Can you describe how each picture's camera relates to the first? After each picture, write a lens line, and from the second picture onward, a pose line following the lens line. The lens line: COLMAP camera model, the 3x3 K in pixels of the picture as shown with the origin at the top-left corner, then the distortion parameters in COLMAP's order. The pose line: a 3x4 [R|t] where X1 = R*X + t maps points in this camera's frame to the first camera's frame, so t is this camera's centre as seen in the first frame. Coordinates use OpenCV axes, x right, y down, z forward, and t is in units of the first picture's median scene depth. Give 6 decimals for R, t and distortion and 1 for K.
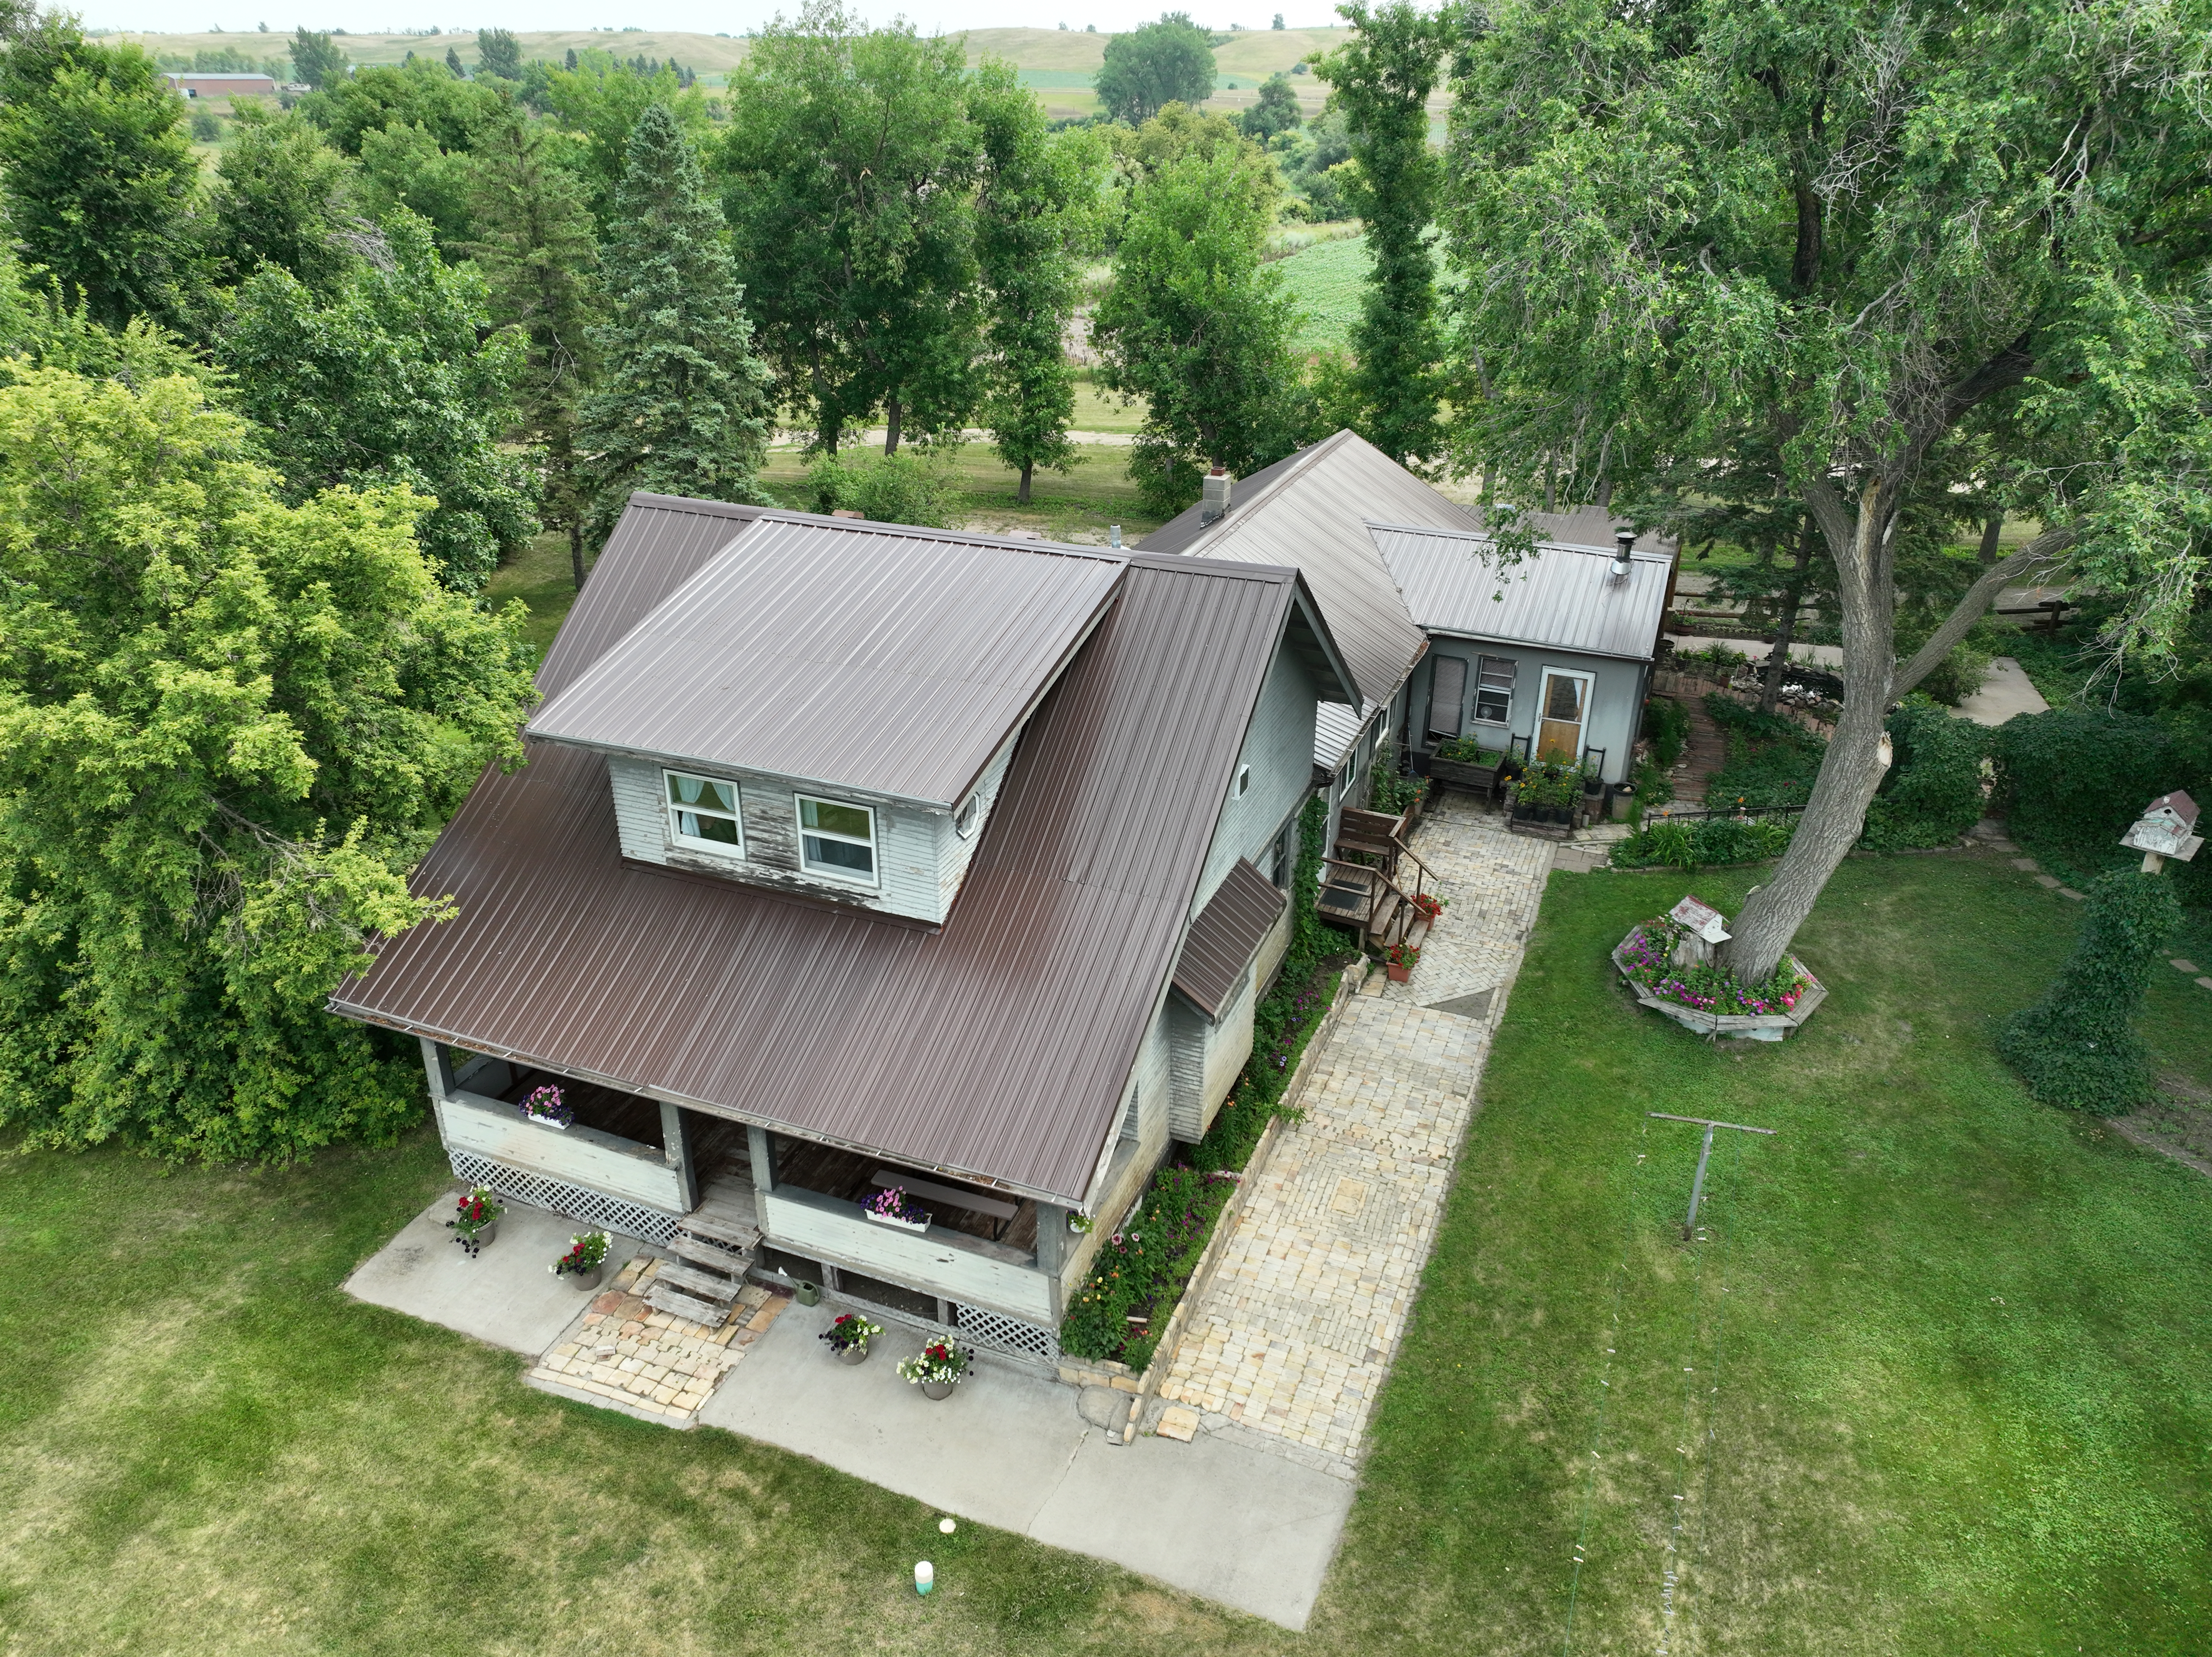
lens RADIAL K [[1528.7, 0, 1114.8], [0, 1528.7, 830.6], [0, 0, 1]] dist [0.000908, 0.002650]
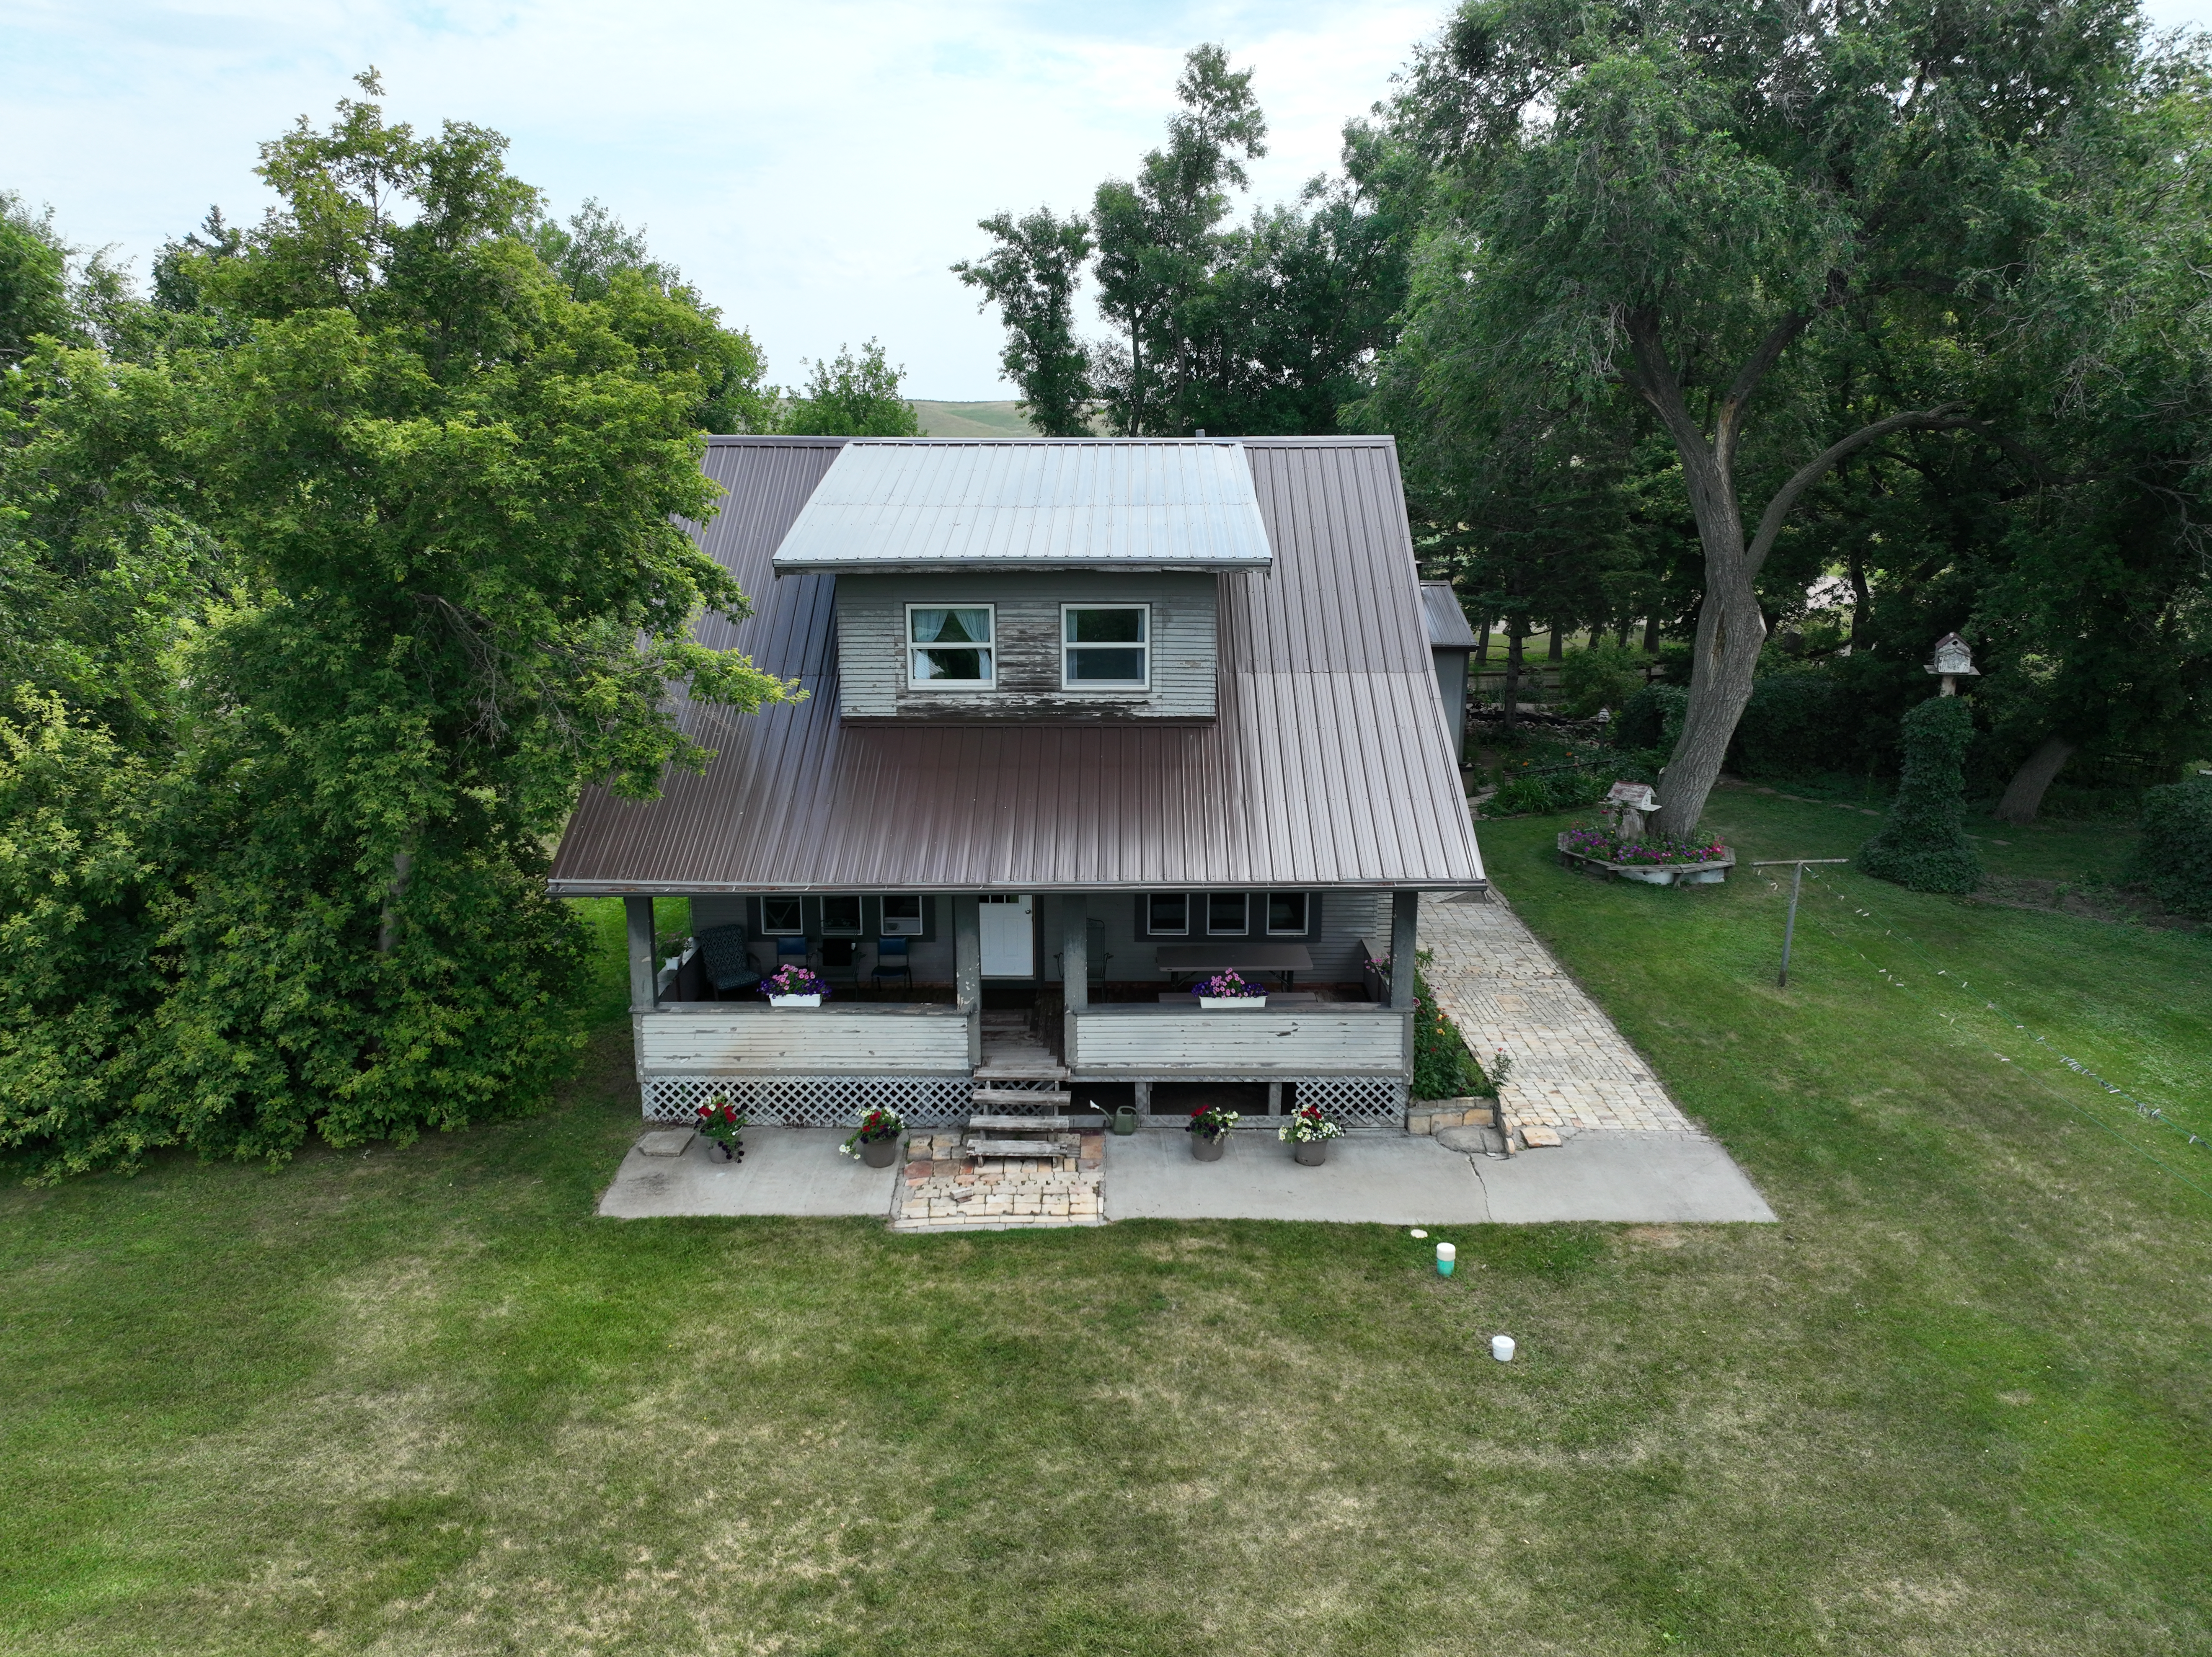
lens RADIAL K [[1528.7, 0, 1113.9], [0, 1528.7, 816.0], [0, 0, 1]] dist [0.000908, 0.002650]
pose [[0.929129, -0.089207, 0.358833, -0.535382], [0.165276, 0.968313, -0.187227, 0.297566], [-0.330760, 0.233265, 0.914432, 0.087232]]
